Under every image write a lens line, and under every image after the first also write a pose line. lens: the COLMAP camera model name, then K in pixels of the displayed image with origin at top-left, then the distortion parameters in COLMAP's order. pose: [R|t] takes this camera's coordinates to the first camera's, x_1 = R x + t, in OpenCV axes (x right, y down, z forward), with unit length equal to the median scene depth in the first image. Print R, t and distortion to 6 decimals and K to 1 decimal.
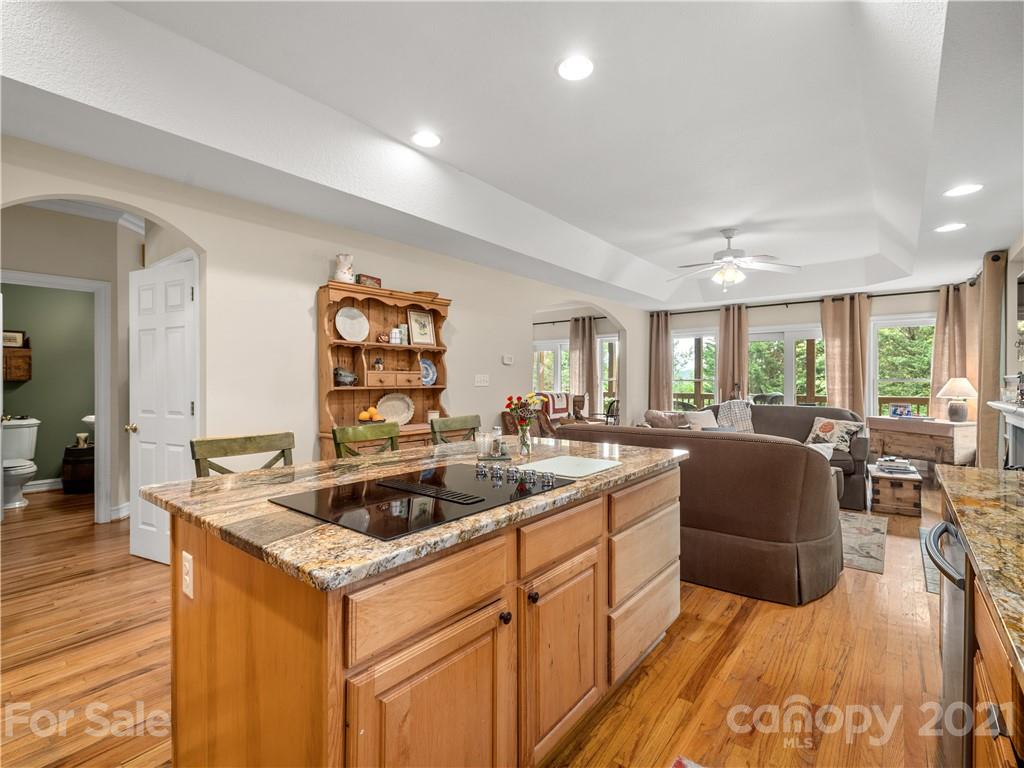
lens RADIAL K [[480.2, 0, 510.7], [0, 480.2, 381.3], [0, 0, 1]] dist [0.000871, -0.001357]
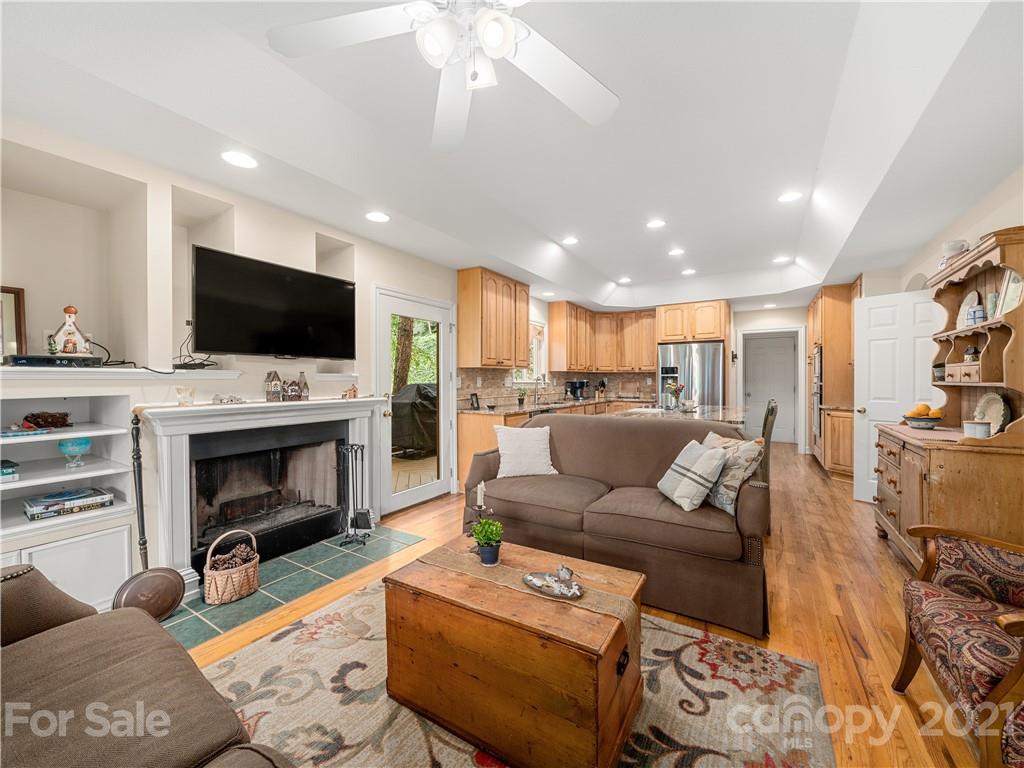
lens RADIAL K [[403.6, 0, 513.0], [0, 403.6, 383.8], [0, 0, 1]] dist [-0.006873, 0.000814]
pose [[-0.992507, 0.005512, -0.122061, 0.381030], [0.004249, 0.999935, 0.010612, 0.002495], [0.122112, 0.010014, -0.992466, 1.053168]]
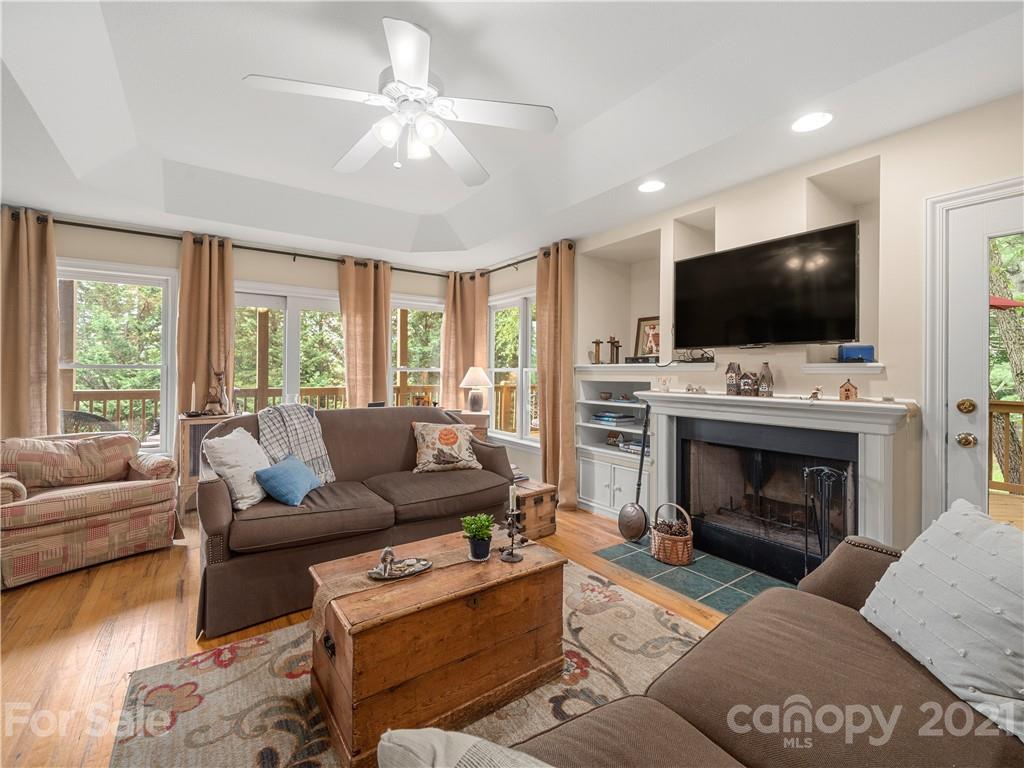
lens RADIAL K [[447.8, 0, 509.4], [0, 447.8, 369.4], [0, 0, 1]] dist [-0.002853, -0.000373]
pose [[0.278346, 0.007795, 0.960449, 0.063450], [-0.004787, 0.999966, -0.006728, 0.003398], [-0.960469, -0.002725, 0.278374, 0.655830]]
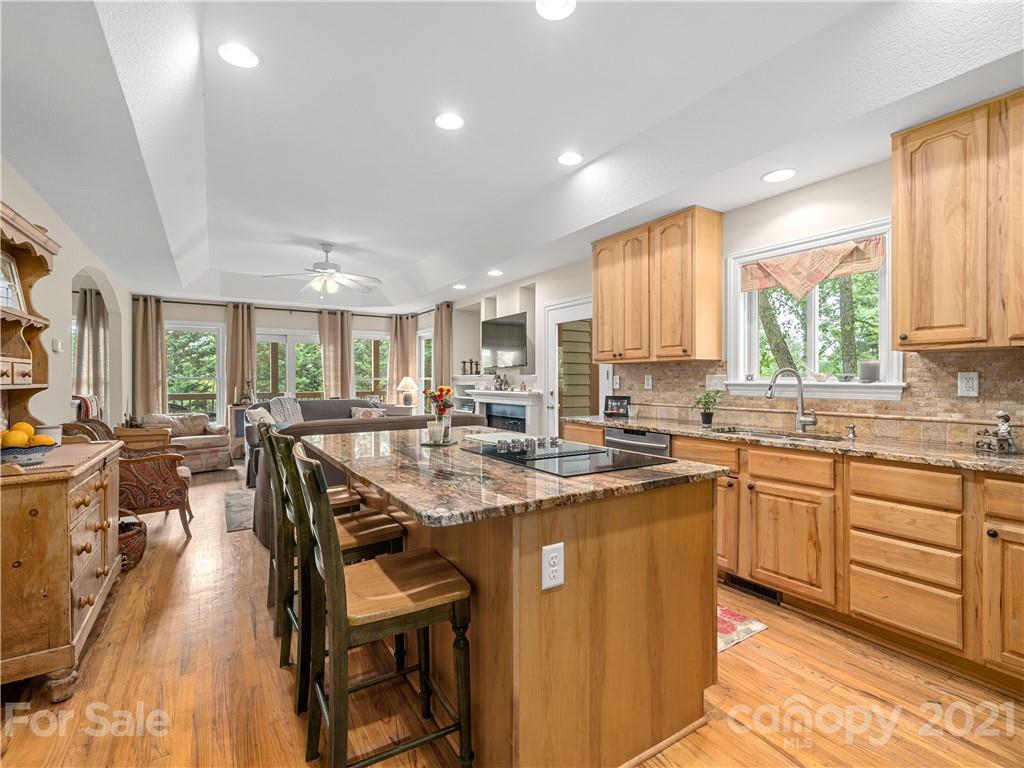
lens RADIAL K [[480.2, 0, 509.7], [0, 480.2, 381.4], [0, 0, 1]] dist [0.000871, -0.001357]
pose [[0.331184, -0.002203, 0.943564, -0.391506], [0.002127, 0.999996, 0.001589, 0.005136], [-0.943564, 0.001481, 0.331188, 0.180231]]
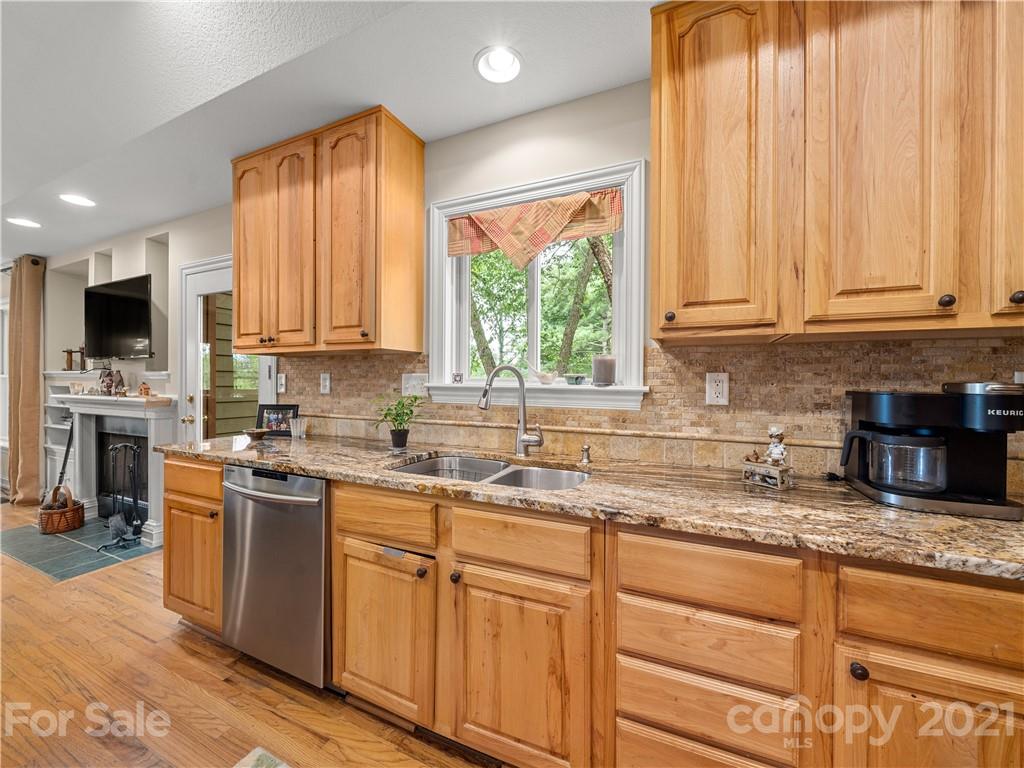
lens RADIAL K [[403.6, 0, 512.0], [0, 403.6, 382.5], [0, 0, 1]] dist [-0.006873, 0.000814]
pose [[-0.244019, -0.004525, 0.969760, -0.093089], [-0.003507, 0.999987, 0.003784, 0.004447], [-0.969764, -0.002478, -0.244031, 0.138022]]
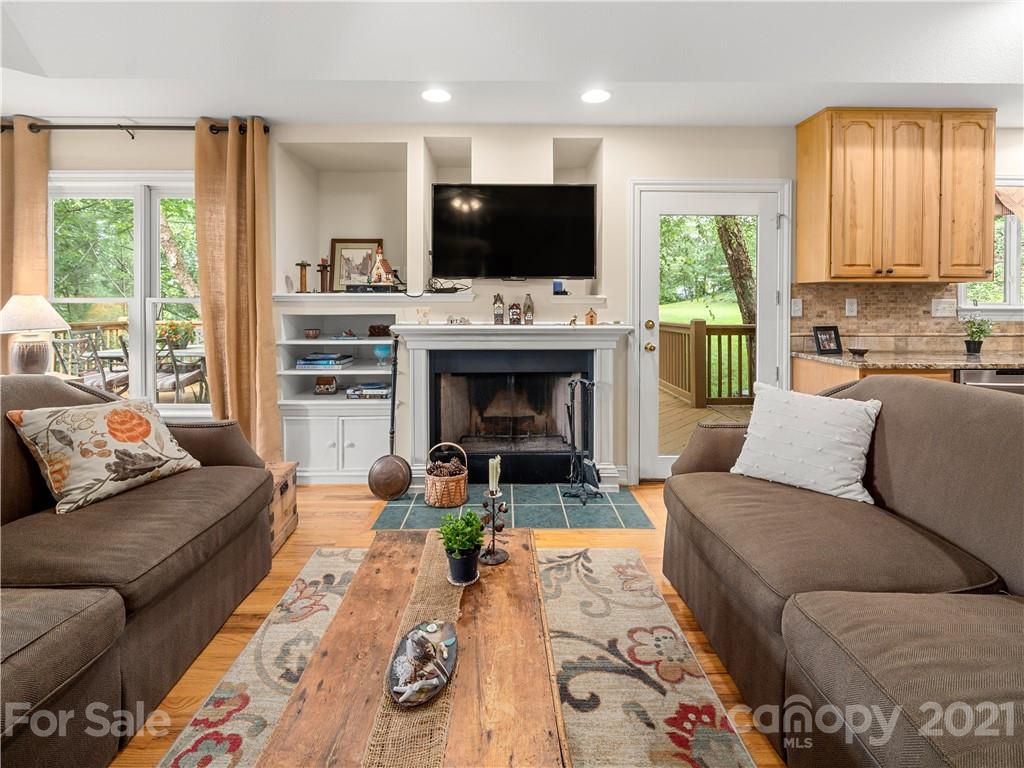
lens RADIAL K [[472.0, 0, 511.9], [0, 472.0, 308.4], [0, 0, 1]] dist [-0.003957, -0.000940]
pose [[-0.636780, -0.007554, 0.771009, 0.173966], [0.000637, 0.999947, 0.010322, 0.002901], [-0.771046, 0.007064, -0.636741, 0.888436]]
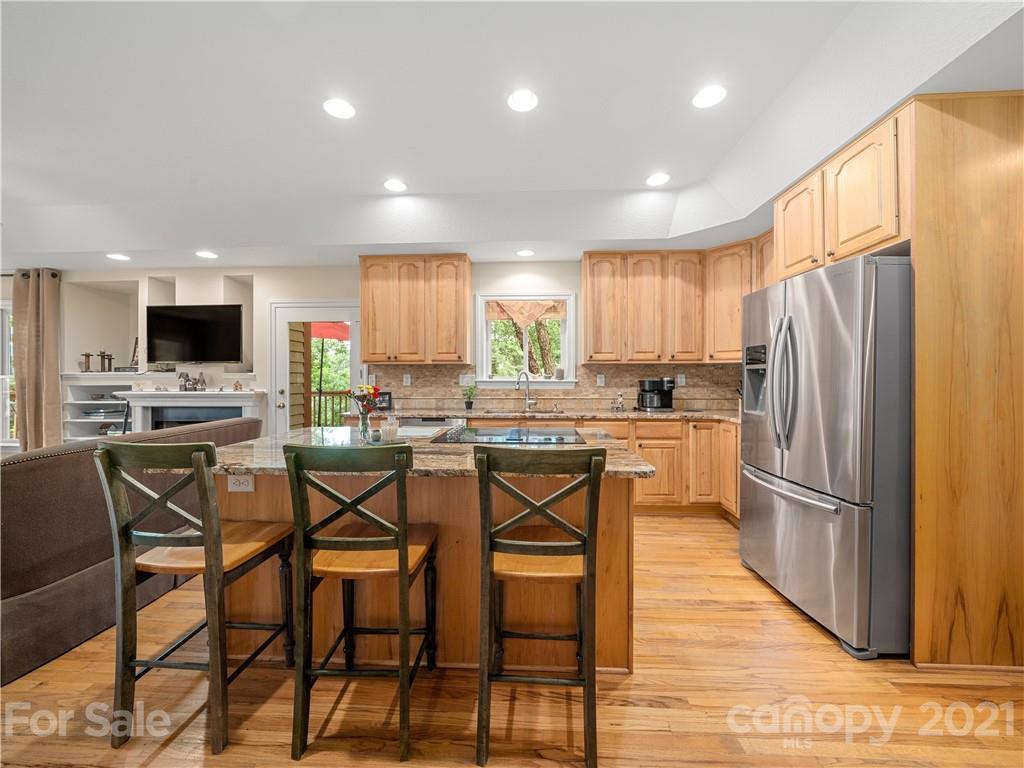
lens RADIAL K [[403.6, 0, 516.4], [0, 403.6, 380.5], [0, 0, 1]] dist [-0.006873, 0.000814]
pose [[-0.586033, -0.002873, 0.810282, -0.371776], [0.003372, 0.999976, 0.005984, 0.004375], [-0.810280, 0.006239, -0.586009, 0.494046]]
